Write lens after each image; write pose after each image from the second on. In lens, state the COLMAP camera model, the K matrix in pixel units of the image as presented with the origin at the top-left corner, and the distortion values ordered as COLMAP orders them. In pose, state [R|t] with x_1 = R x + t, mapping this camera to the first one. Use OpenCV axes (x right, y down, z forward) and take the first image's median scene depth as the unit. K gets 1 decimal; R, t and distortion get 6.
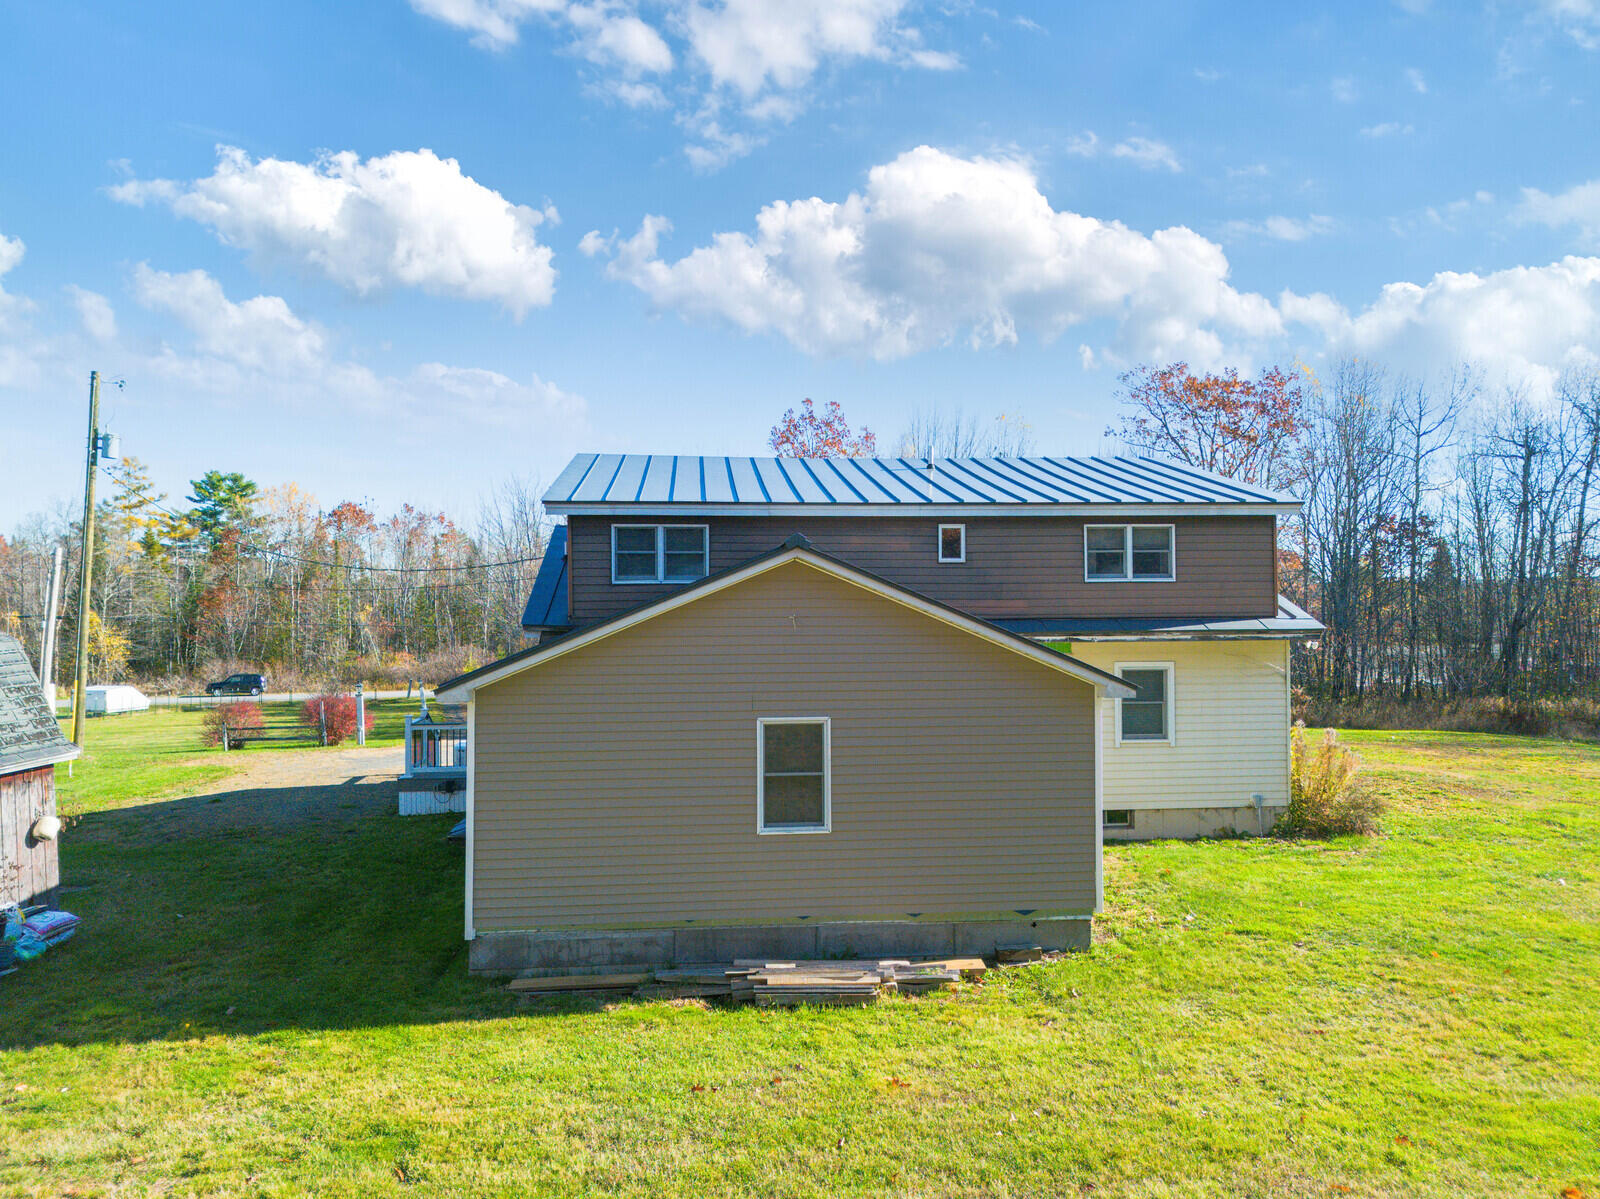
lens RADIAL K [[1130.1, 0, 796.6], [0, 1130.1, 589.3], [0, 0, 1]] dist [0.079980, -0.079813]
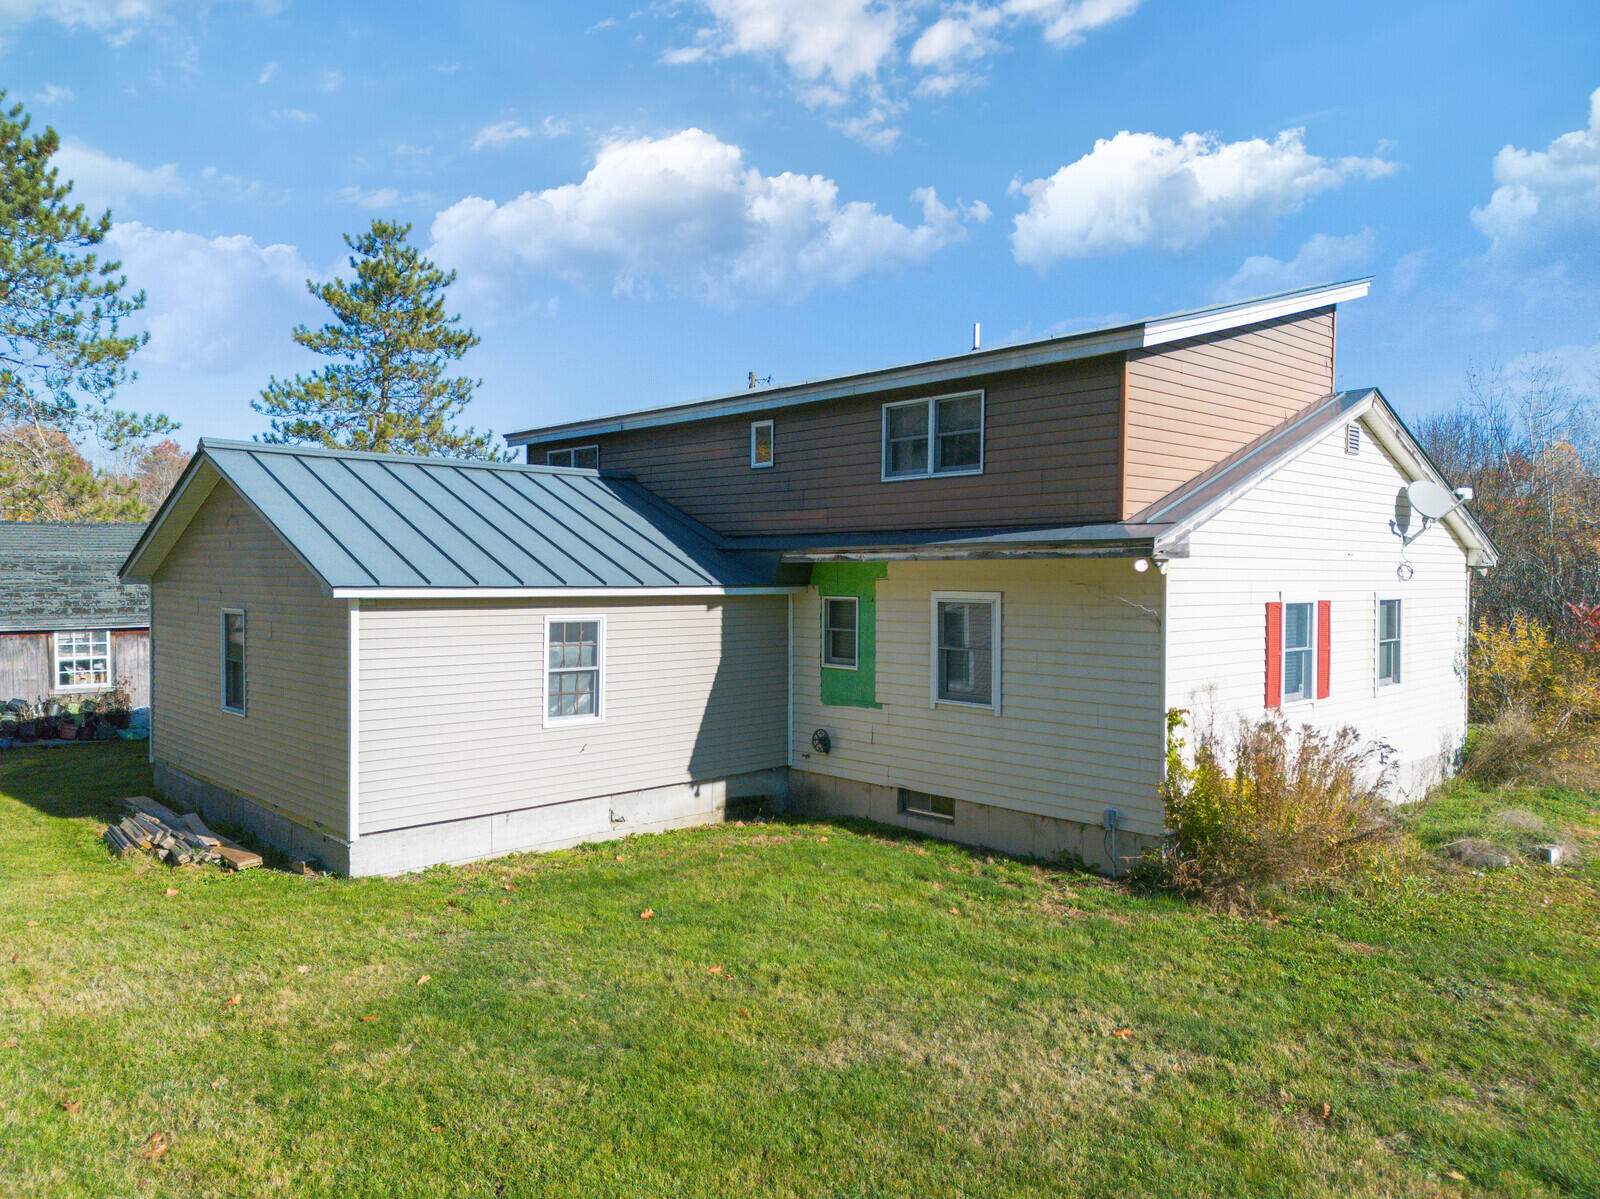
lens RADIAL K [[1130.1, 0, 796.6], [0, 1130.1, 589.3], [0, 0, 1]] dist [0.079980, -0.079813]
pose [[0.610256, 0.017719, -0.792006, 0.805168], [0.003172, 0.999687, 0.024810, 0.045223], [0.792198, -0.017653, 0.610009, 0.500814]]
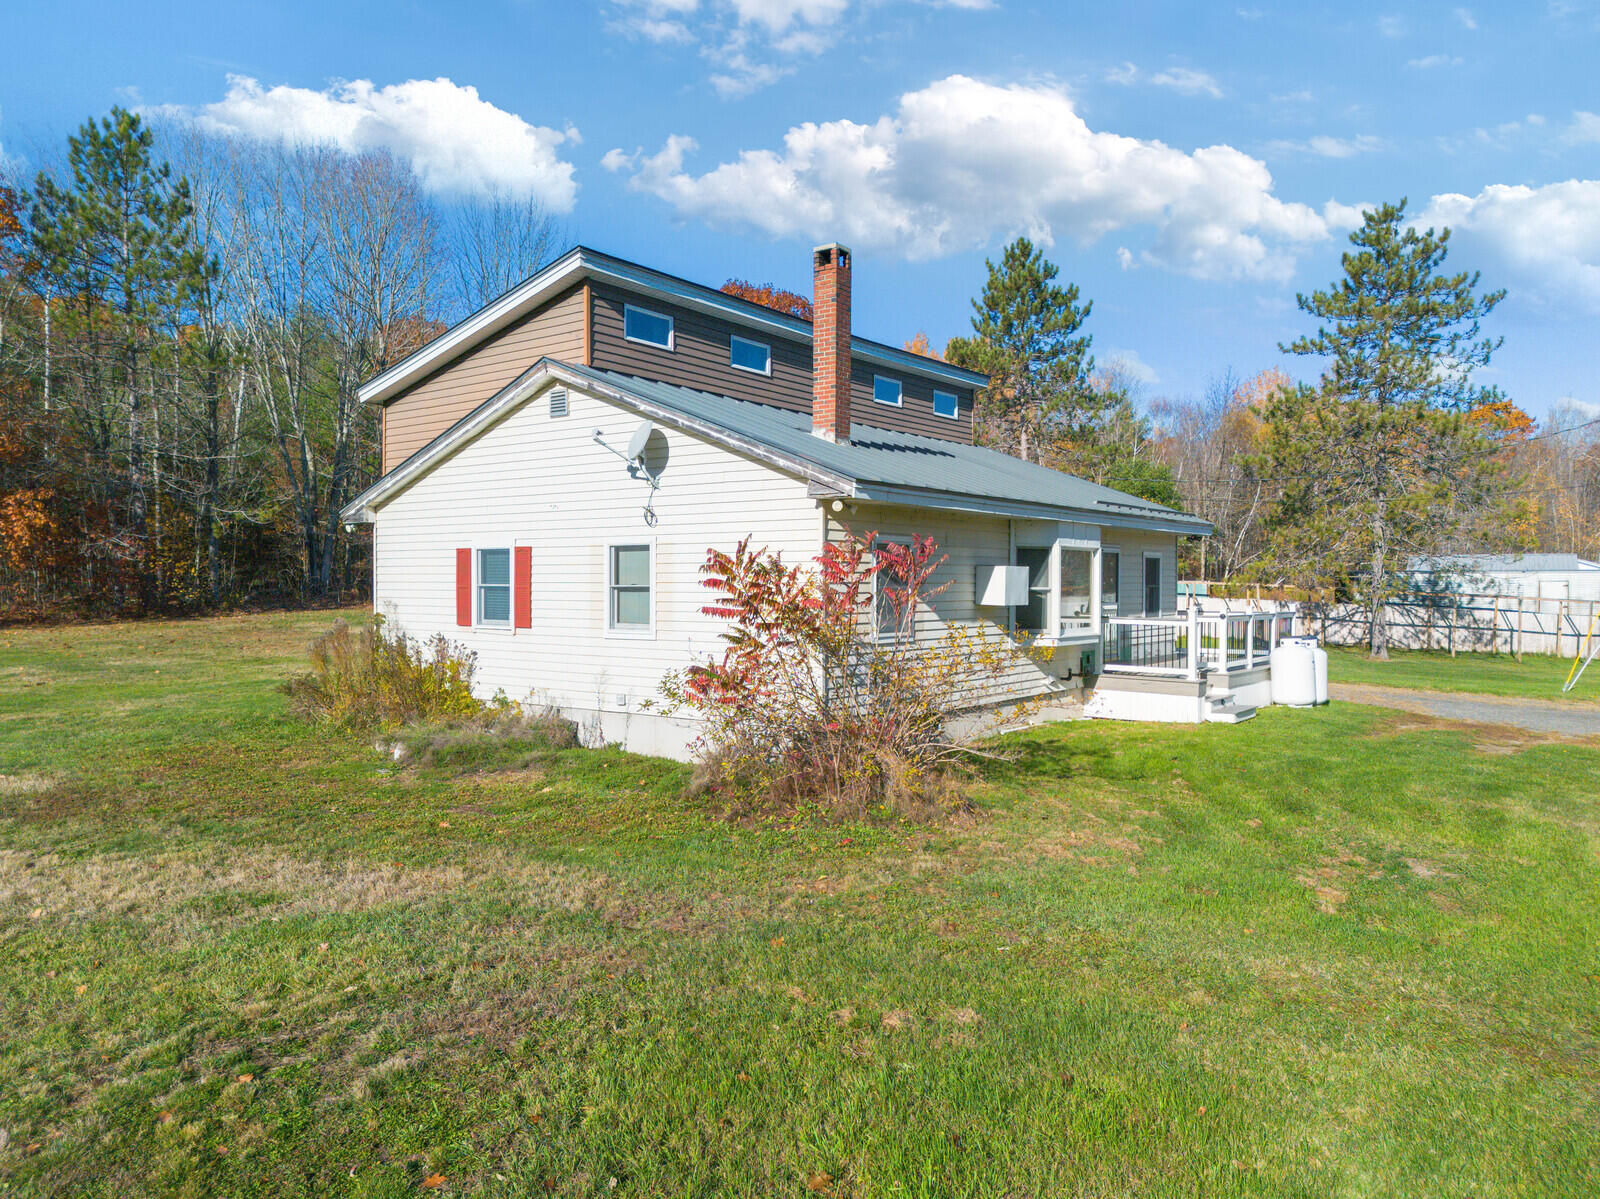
lens RADIAL K [[1122.2, 0, 798.5], [0, 1122.2, 601.8], [0, 0, 1]] dist [0.054899, 0.001640]
pose [[-0.684132, 0.015990, -0.729183, 0.920902], [0.010717, 0.999872, 0.011871, 0.107144], [0.729280, 0.000307, -0.684215, 1.998201]]
